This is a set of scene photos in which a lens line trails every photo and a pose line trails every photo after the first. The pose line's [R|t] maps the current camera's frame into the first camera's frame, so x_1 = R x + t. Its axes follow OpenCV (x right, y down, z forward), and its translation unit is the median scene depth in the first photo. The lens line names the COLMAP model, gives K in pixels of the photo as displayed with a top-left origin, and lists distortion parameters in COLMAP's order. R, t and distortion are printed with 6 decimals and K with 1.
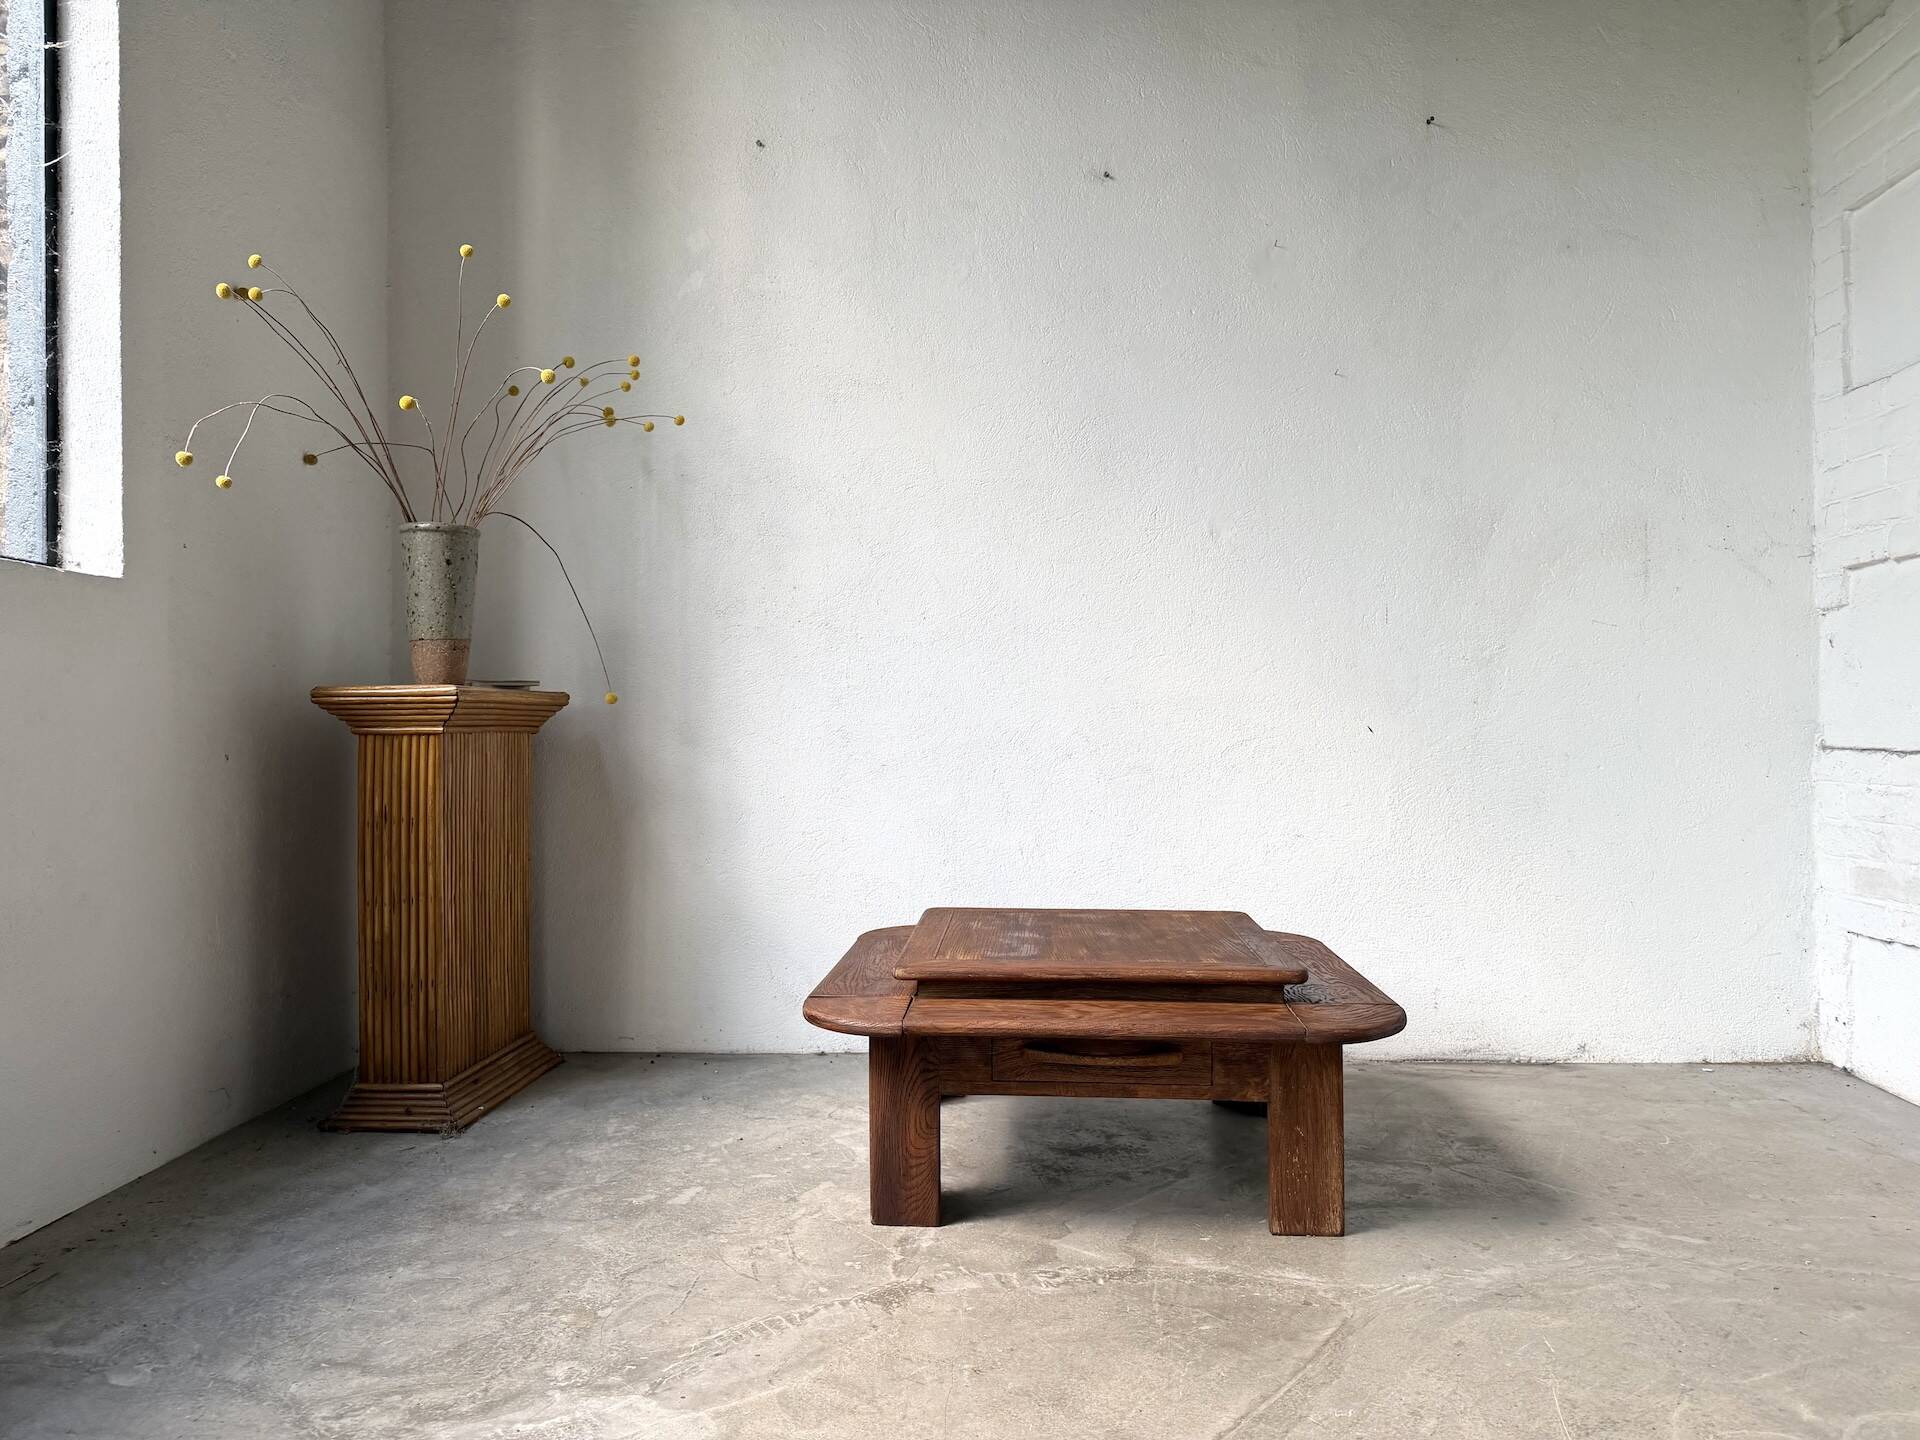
lens RADIAL K [[1353.3, 0, 953.4], [0, 1353.3, 716.9], [0, 0, 1]] dist [0.033521, -0.050711]
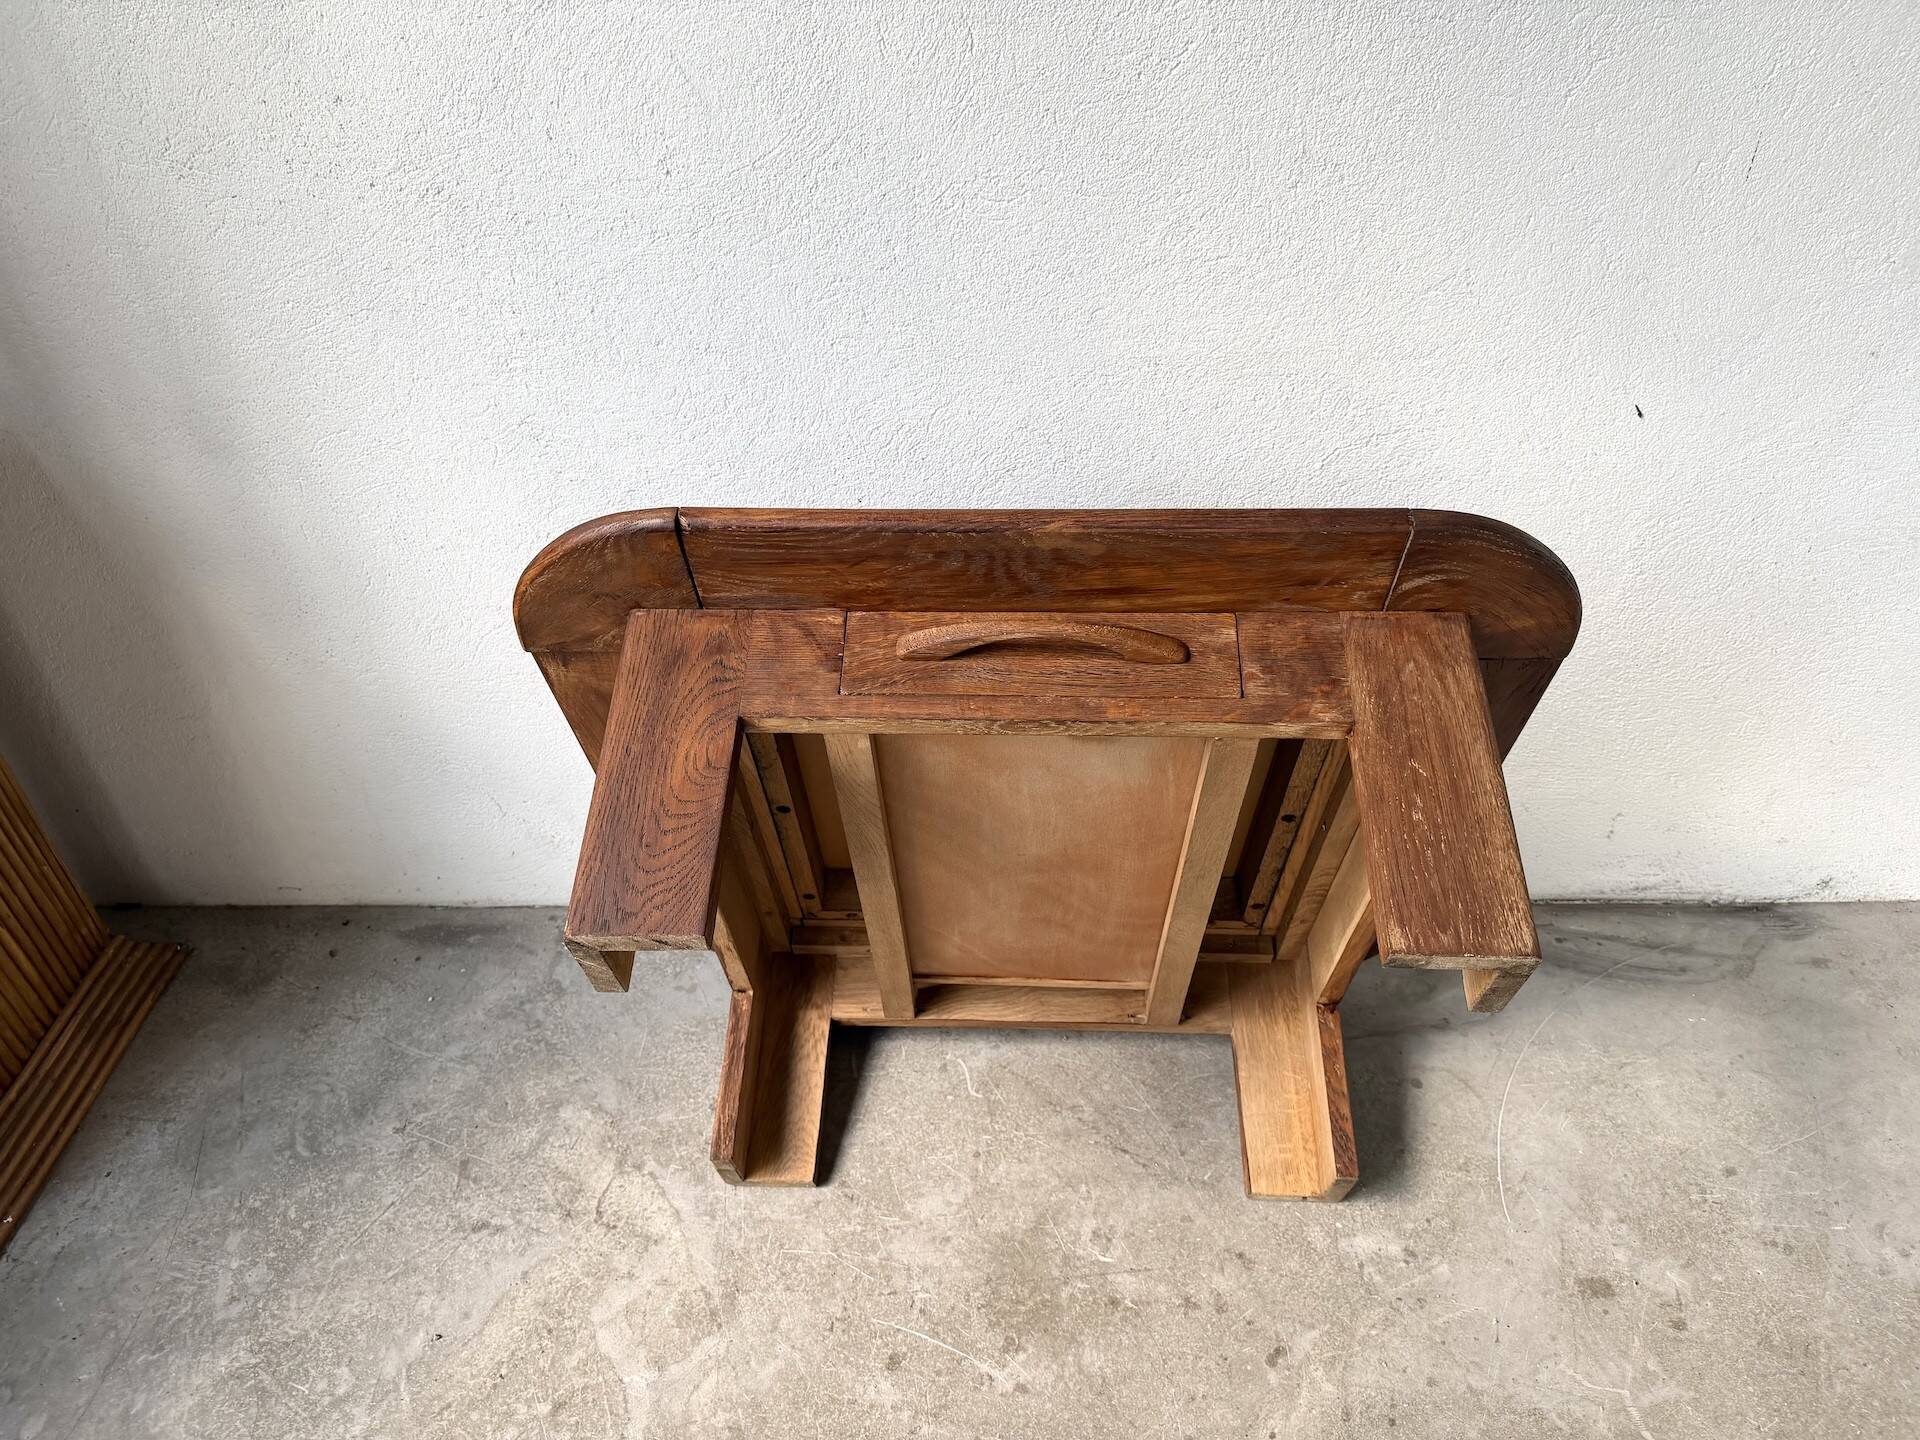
lens RADIAL K [[1373.2, 0, 953.0], [0, 1373.2, 725.5], [0, 0, 1]] dist [-0.000037, -0.008364]
pose [[0.998901, -0.042515, 0.019751, 0.079327], [0.020886, 0.780800, 0.624432, -0.315614], [-0.041969, -0.623333, 0.780830, 0.839069]]
